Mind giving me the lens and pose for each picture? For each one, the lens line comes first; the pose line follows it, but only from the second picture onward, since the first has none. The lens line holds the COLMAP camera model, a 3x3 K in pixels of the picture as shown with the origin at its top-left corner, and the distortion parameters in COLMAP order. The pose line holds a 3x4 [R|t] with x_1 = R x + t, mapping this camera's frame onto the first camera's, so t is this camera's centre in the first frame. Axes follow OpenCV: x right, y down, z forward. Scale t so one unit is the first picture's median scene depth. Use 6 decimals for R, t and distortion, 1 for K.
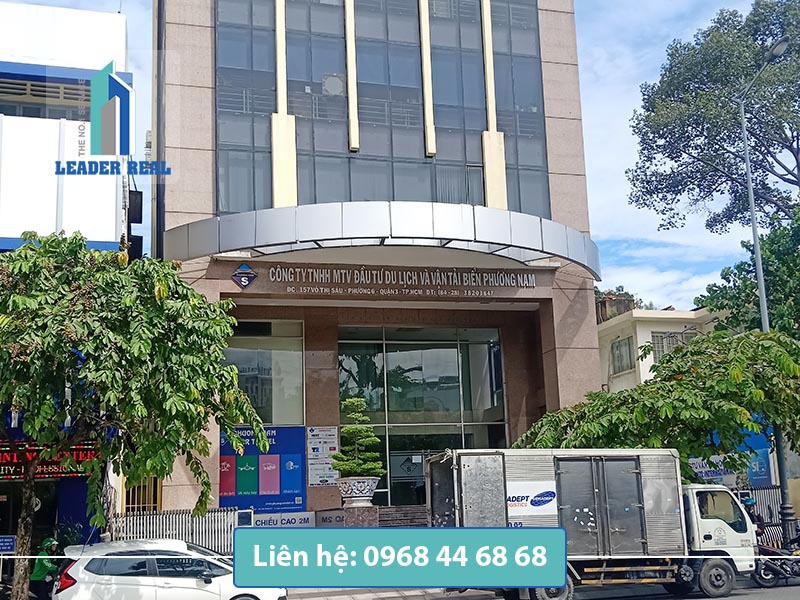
lens RADIAL K [[989.2, 0, 428.7], [0, 989.2, 347.9], [0, 0, 1]] dist [0.166303, -0.422078]
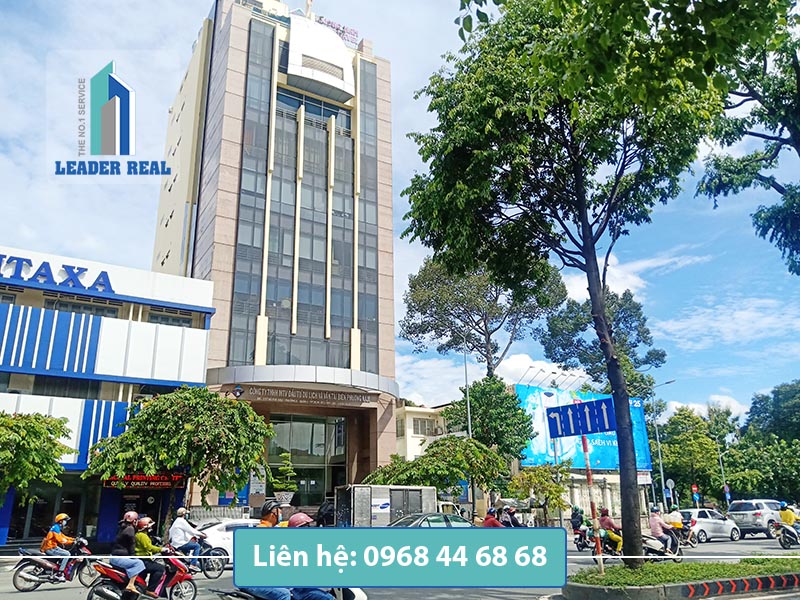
lens RADIAL K [[649.0, 0, 400.0], [0, 649.0, 300.0], [0, 0, 1]] dist [0.052560, -0.001286]
pose [[0.971040, 0.101476, 0.216295, -0.162045], [-0.068383, 0.985490, -0.155347, -0.067804], [-0.228920, 0.136058, 0.963890, -0.420209]]
